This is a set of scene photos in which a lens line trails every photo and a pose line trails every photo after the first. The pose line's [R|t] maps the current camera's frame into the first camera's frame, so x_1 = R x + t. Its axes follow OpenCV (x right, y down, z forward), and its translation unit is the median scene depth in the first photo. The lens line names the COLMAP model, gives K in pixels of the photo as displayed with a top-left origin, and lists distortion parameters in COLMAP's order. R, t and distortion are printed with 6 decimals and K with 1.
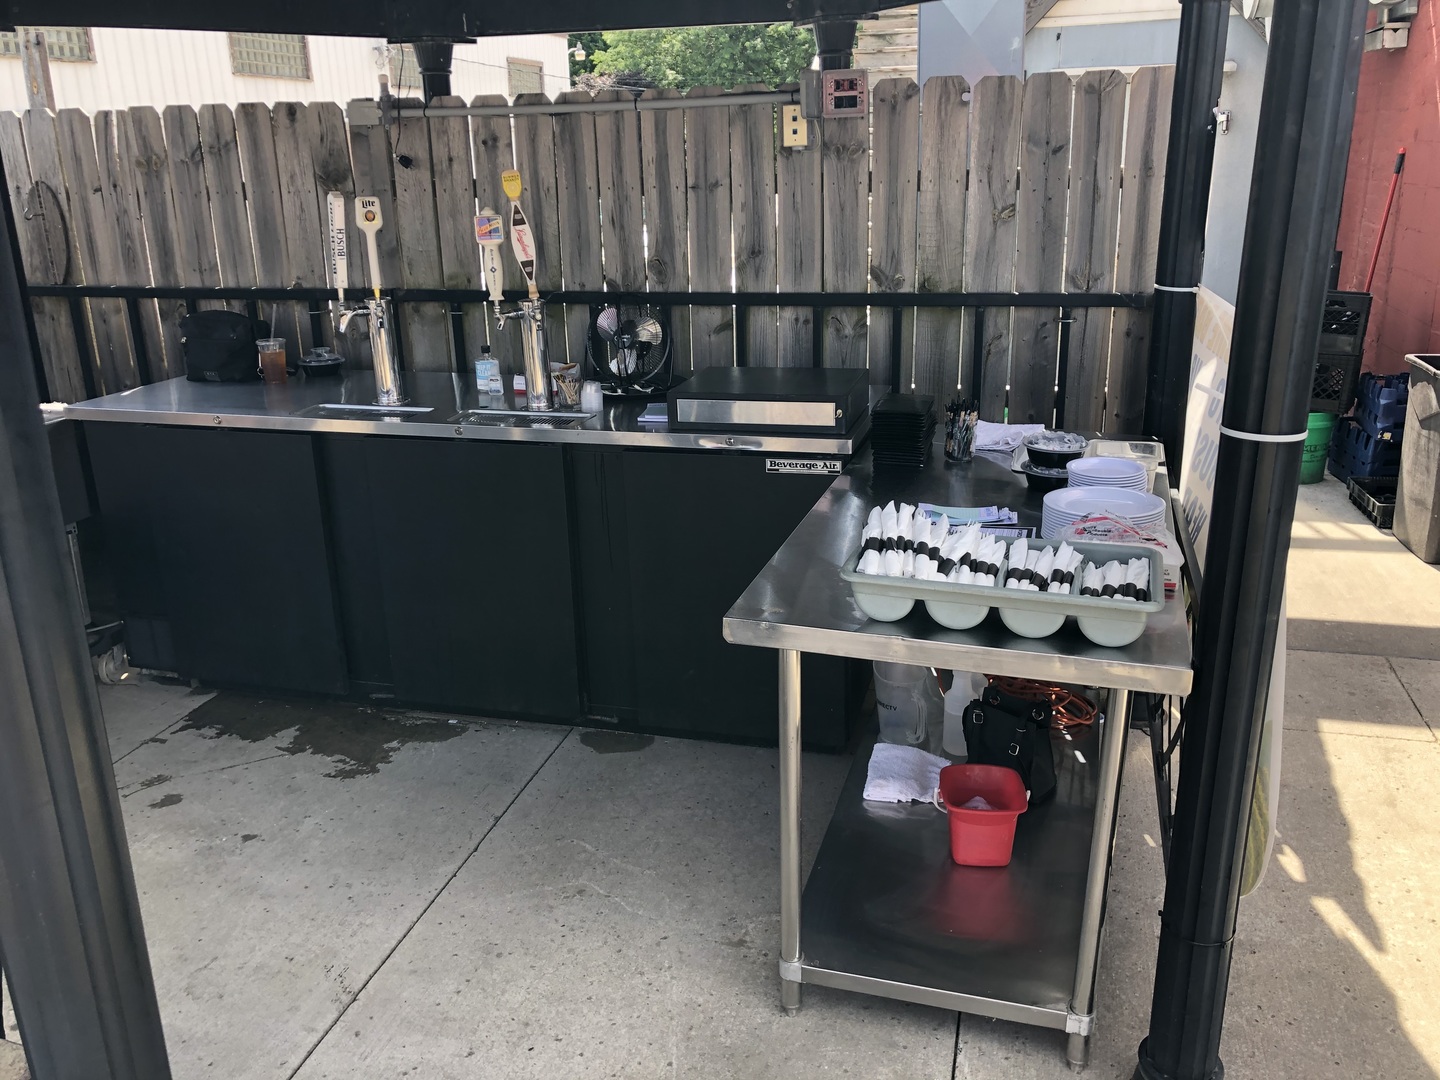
lens RADIAL K [[1181.7, 0, 716.7], [0, 1181.7, 541.3], [0, 0, 1]] dist [0.030344, -0.027535]
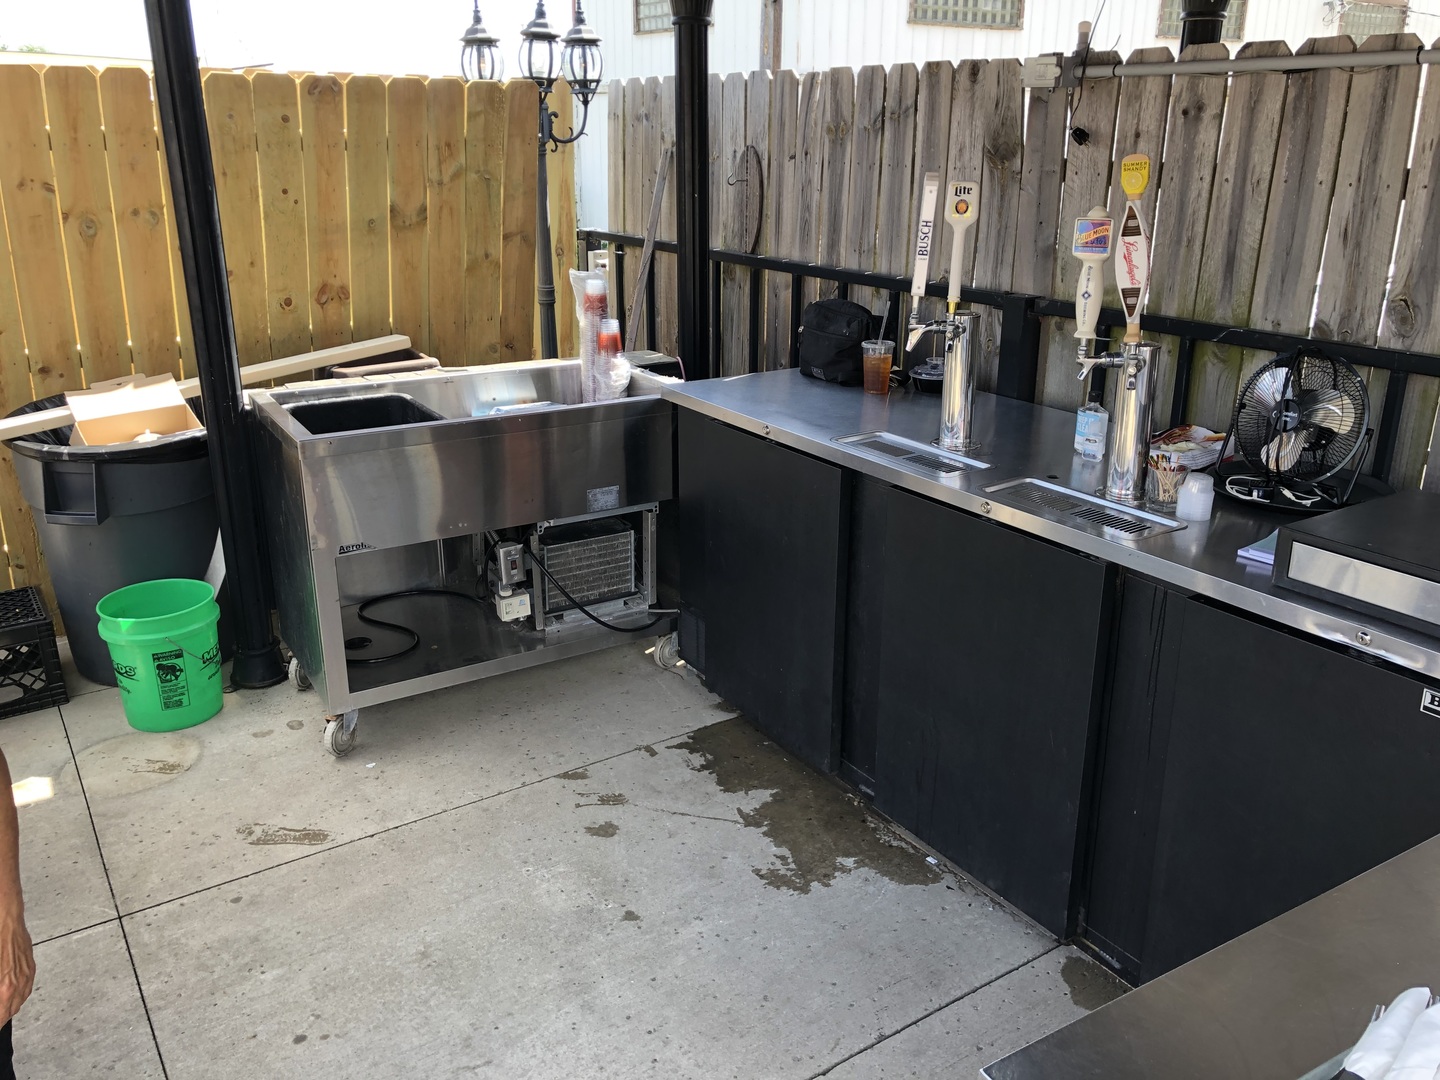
lens RADIAL K [[1181.7, 0, 717.8], [0, 1181.7, 533.3], [0, 0, 1]] dist [0.030344, -0.027535]
pose [[0.752477, 0.237223, -0.614413, 0.094090], [-0.224974, 0.969349, 0.098736, -0.096042], [0.619003, 0.063930, 0.782782, 0.276970]]
